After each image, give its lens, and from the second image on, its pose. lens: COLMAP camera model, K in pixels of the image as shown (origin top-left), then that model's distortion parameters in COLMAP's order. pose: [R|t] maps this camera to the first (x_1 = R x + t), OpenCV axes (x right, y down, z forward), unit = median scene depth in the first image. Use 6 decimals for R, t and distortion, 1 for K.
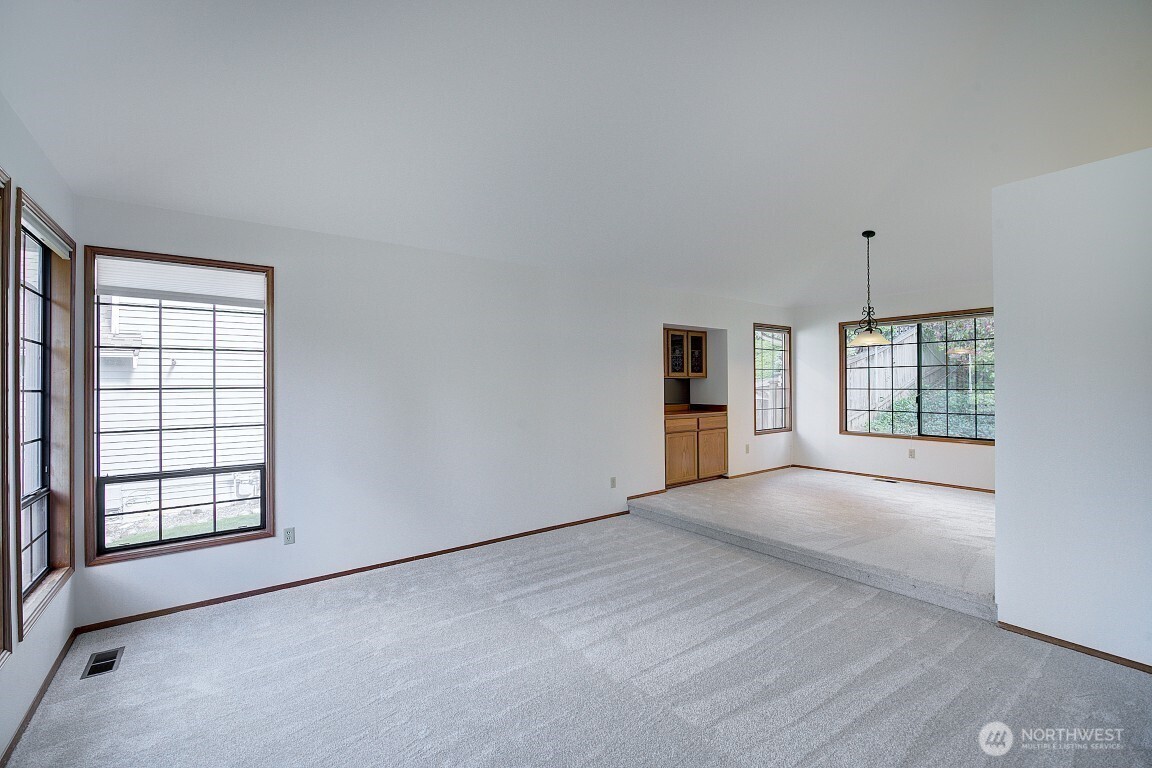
lens RADIAL K [[491.3, 0, 576.5], [0, 491.3, 379.7], [0, 0, 1]] dist [-0.012844, 0.000573]
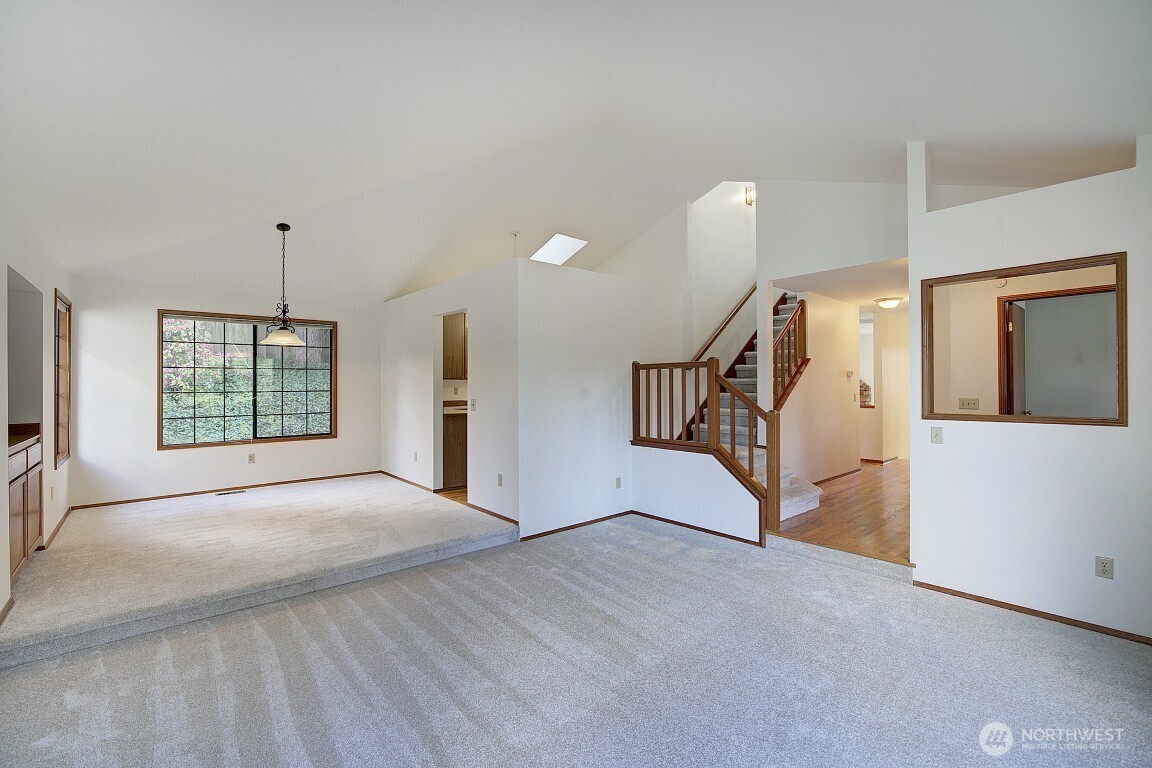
lens RADIAL K [[491.3, 0, 576.5], [0, 491.3, 379.7], [0, 0, 1]] dist [-0.012844, 0.000573]
pose [[-0.069680, 0.012763, 0.997488, -0.326347], [-0.005471, 0.999898, -0.013176, 0.004897], [-0.997554, -0.006375, -0.069603, 0.428621]]
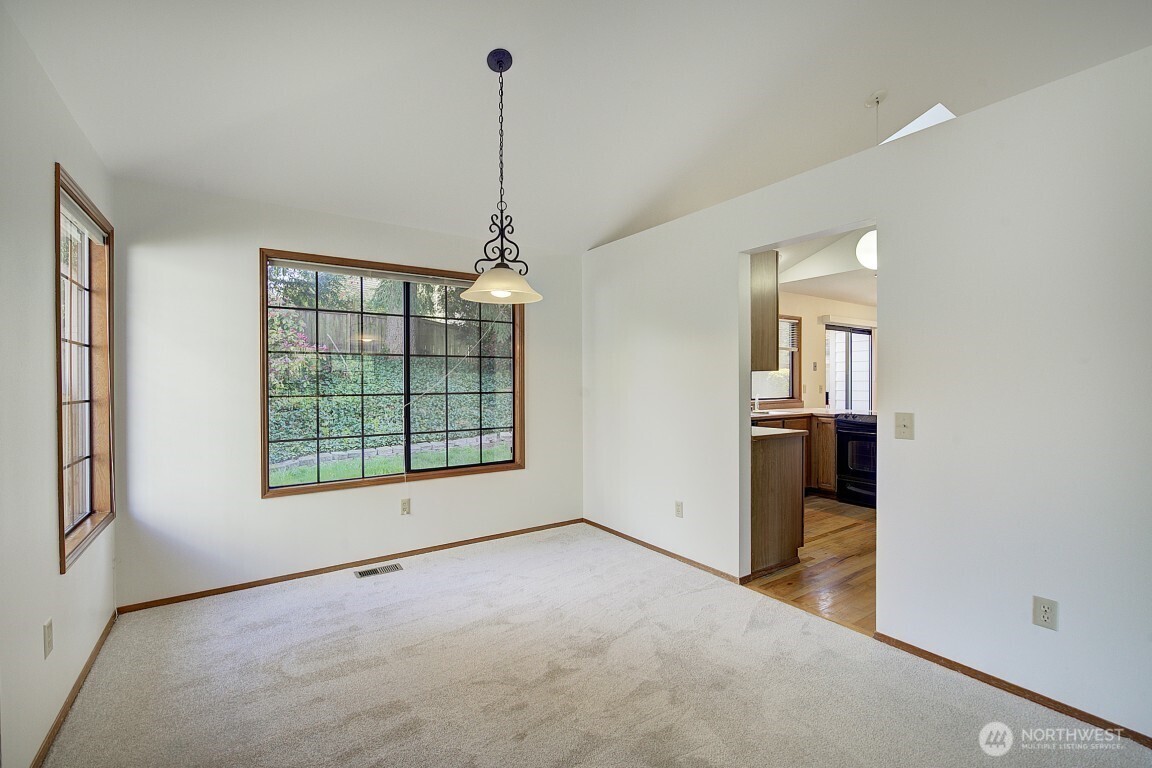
lens RADIAL K [[492.0, 0, 576.5], [0, 492.0, 385.9], [0, 0, 1]] dist [-0.017703, 0.000258]
pose [[0.046876, -0.001969, 0.998899, 0.120559], [-0.005826, 0.999981, 0.002244, 0.006994], [-0.998884, -0.005925, 0.046864, 0.777003]]
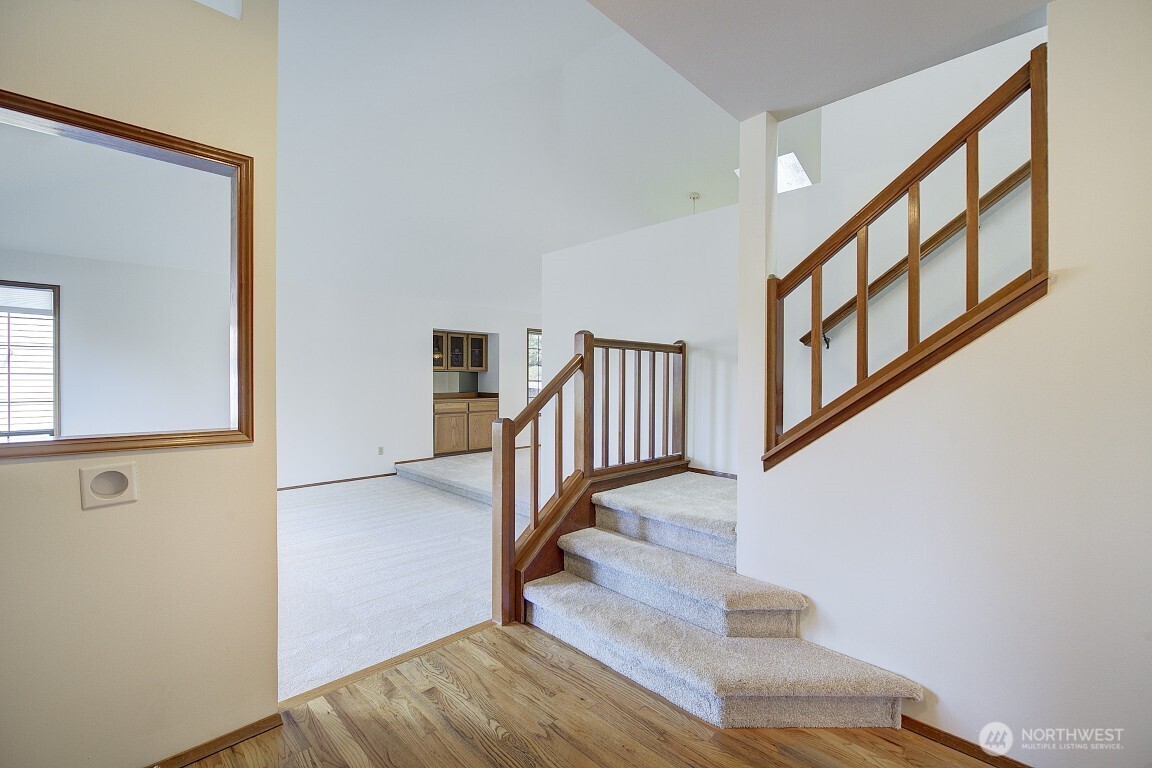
lens RADIAL K [[491.3, 0, 576.5], [0, 491.3, 379.7], [0, 0, 1]] dist [-0.012844, 0.000573]
pose [[0.990299, 0.008436, 0.138694, 0.347767], [-0.009997, 0.999894, 0.010562, 0.002119], [-0.138590, -0.011847, 0.990279, -0.302990]]
